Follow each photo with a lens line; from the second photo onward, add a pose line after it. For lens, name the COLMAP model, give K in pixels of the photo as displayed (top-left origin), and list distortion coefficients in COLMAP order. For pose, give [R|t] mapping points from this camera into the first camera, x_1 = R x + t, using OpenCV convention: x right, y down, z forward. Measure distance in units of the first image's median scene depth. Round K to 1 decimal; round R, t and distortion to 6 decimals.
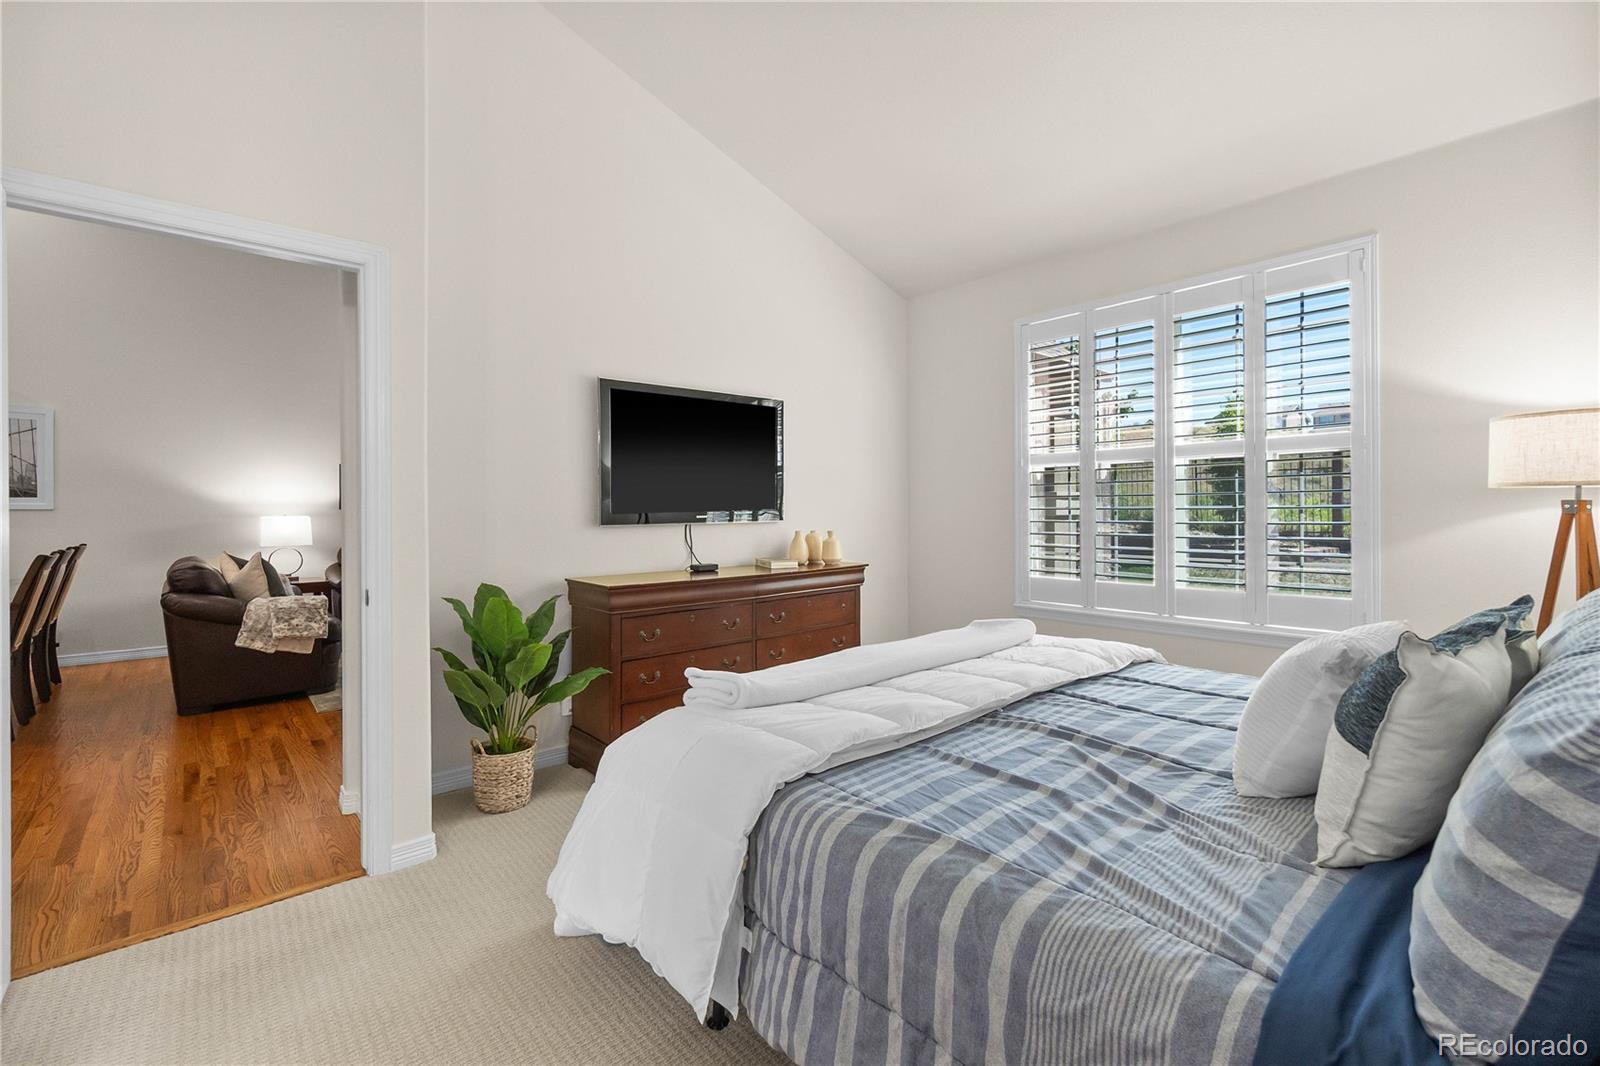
lens RADIAL K [[708.2, 0, 785.1], [0, 708.2, 498.6], [0, 0, 1]] dist [-0.000132, -0.000018]
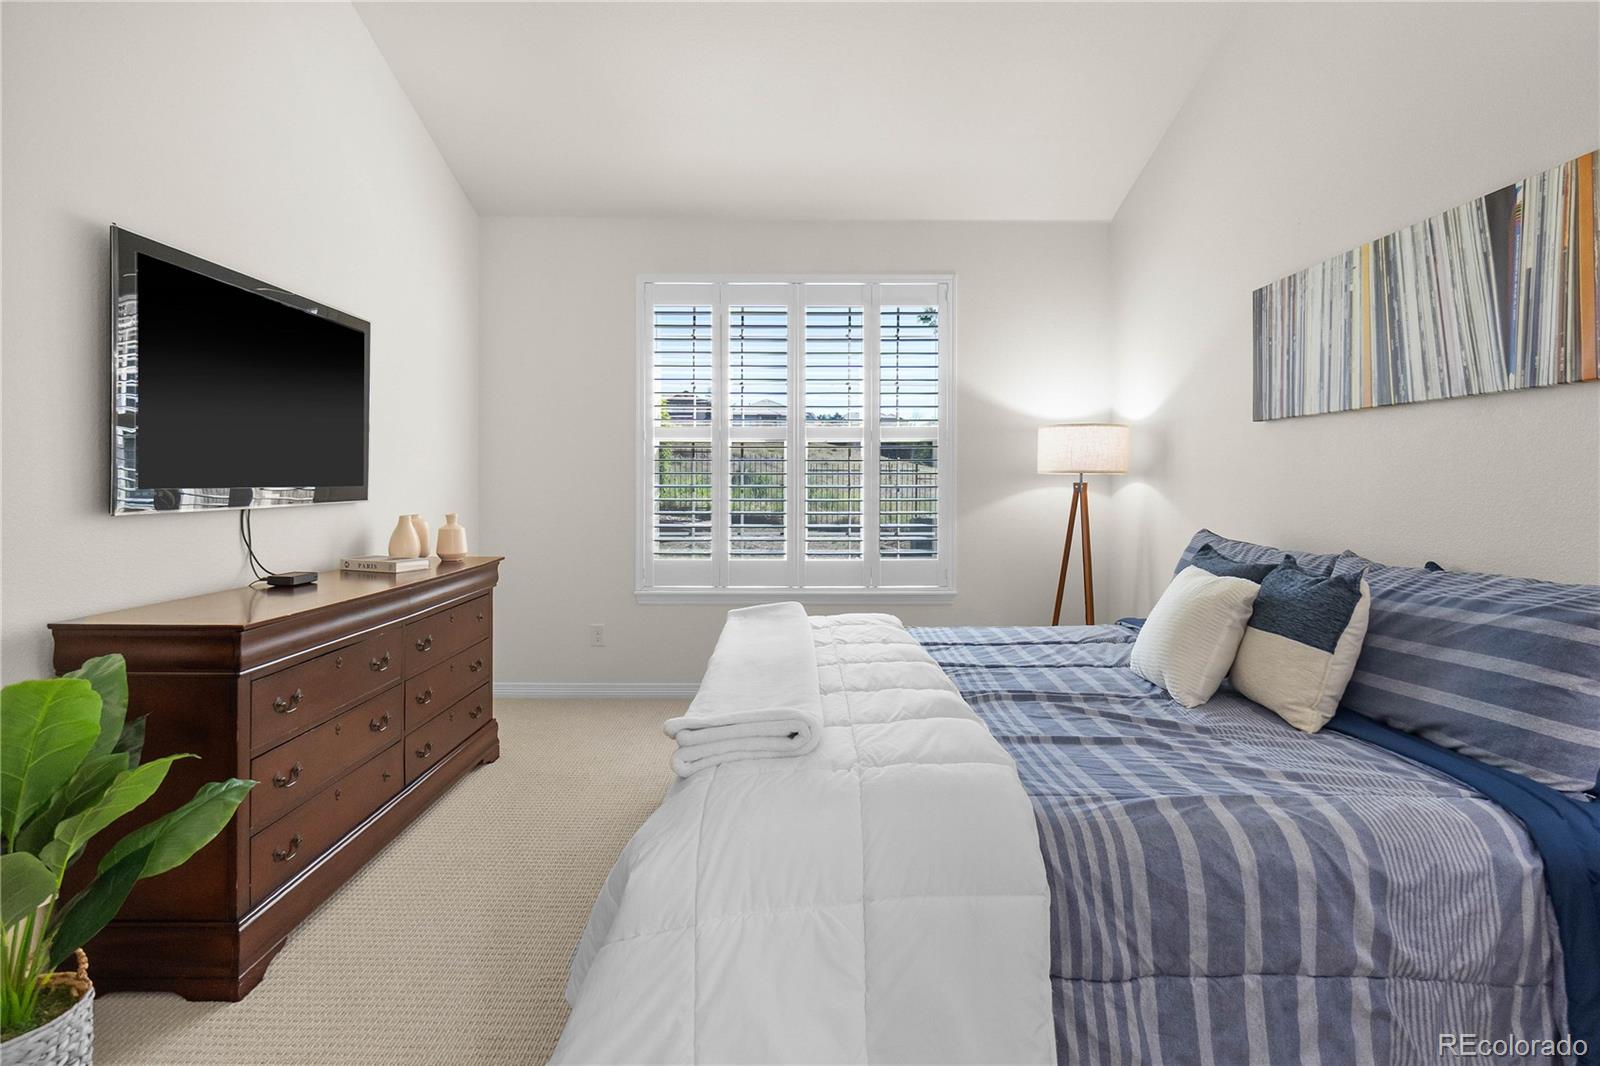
lens RADIAL K [[778.3, 0, 798.9], [0, 778.3, 493.3], [0, 0, 1]] dist [-0.003110, 0.000162]
pose [[0.645642, -0.001817, 0.763638, -0.431158], [-0.017292, 0.999706, 0.016999, 0.004422], [-0.763444, -0.024180, 0.645421, 0.293667]]
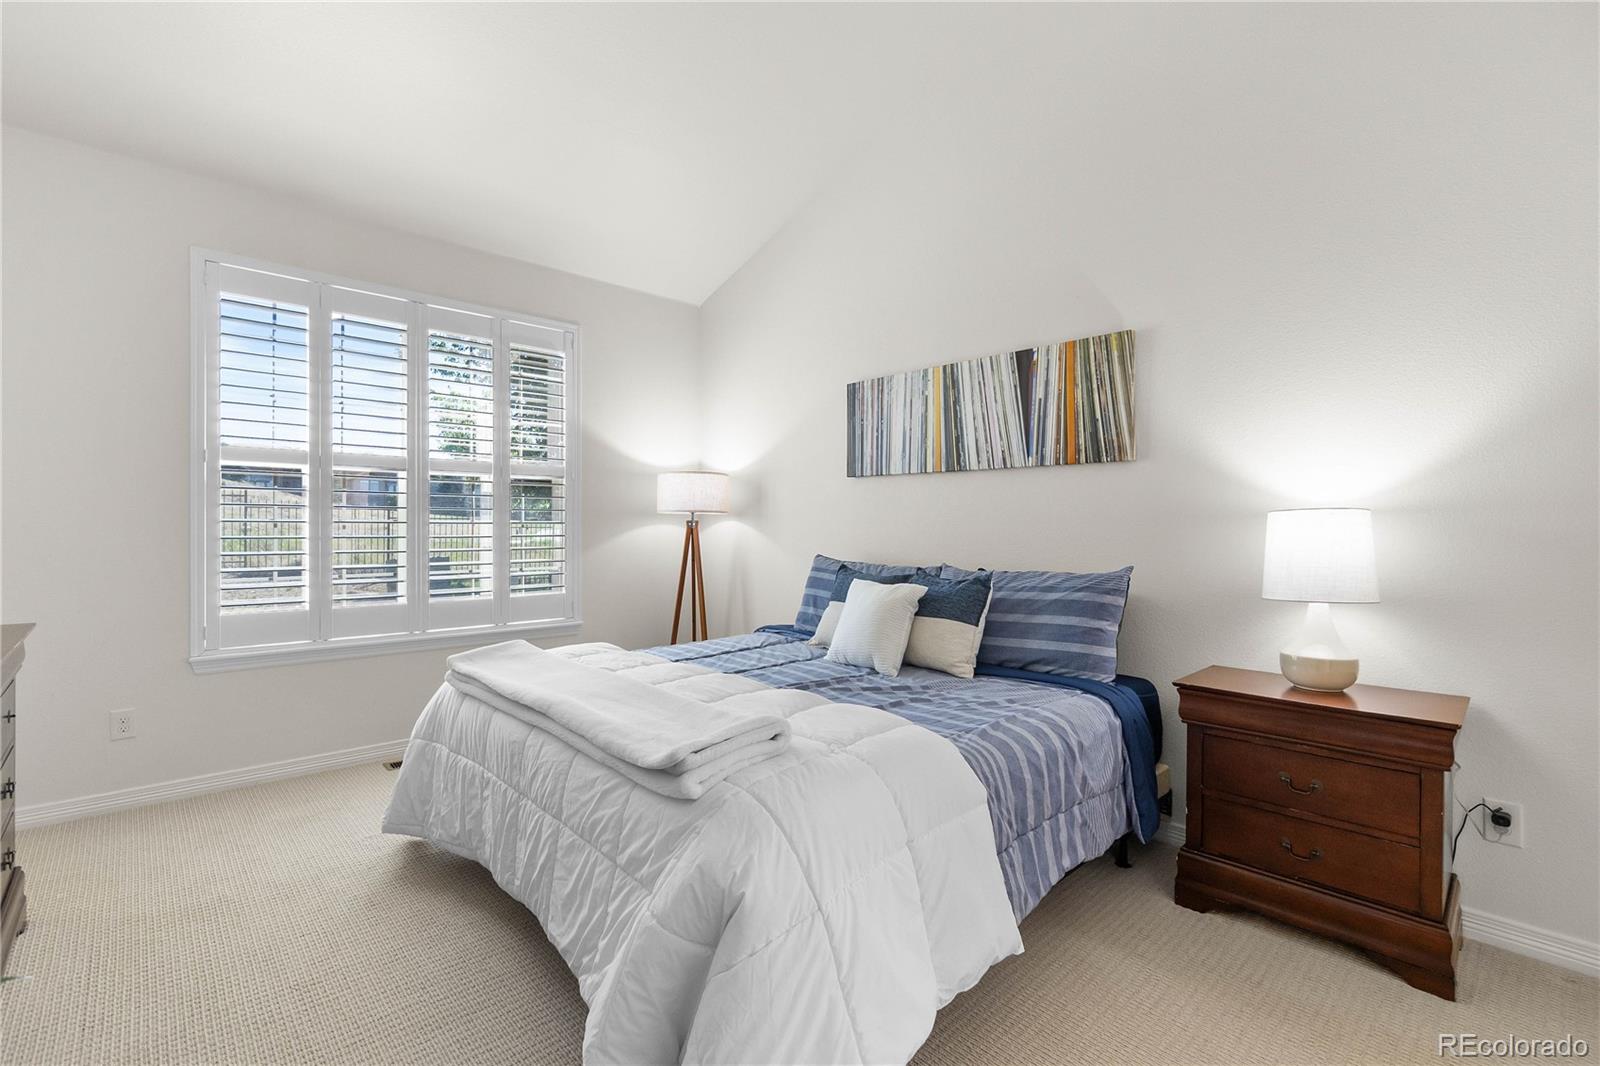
lens RADIAL K [[705.6, 0, 800.0], [0, 705.6, 533.0], [0, 0, 1]] dist [0.000940, 0.000135]
pose [[-0.040076, -0.001882, 0.999195, -0.560602], [-0.019810, 0.999803, 0.001088, 0.020708], [-0.999000, -0.019750, -0.040105, 0.622701]]
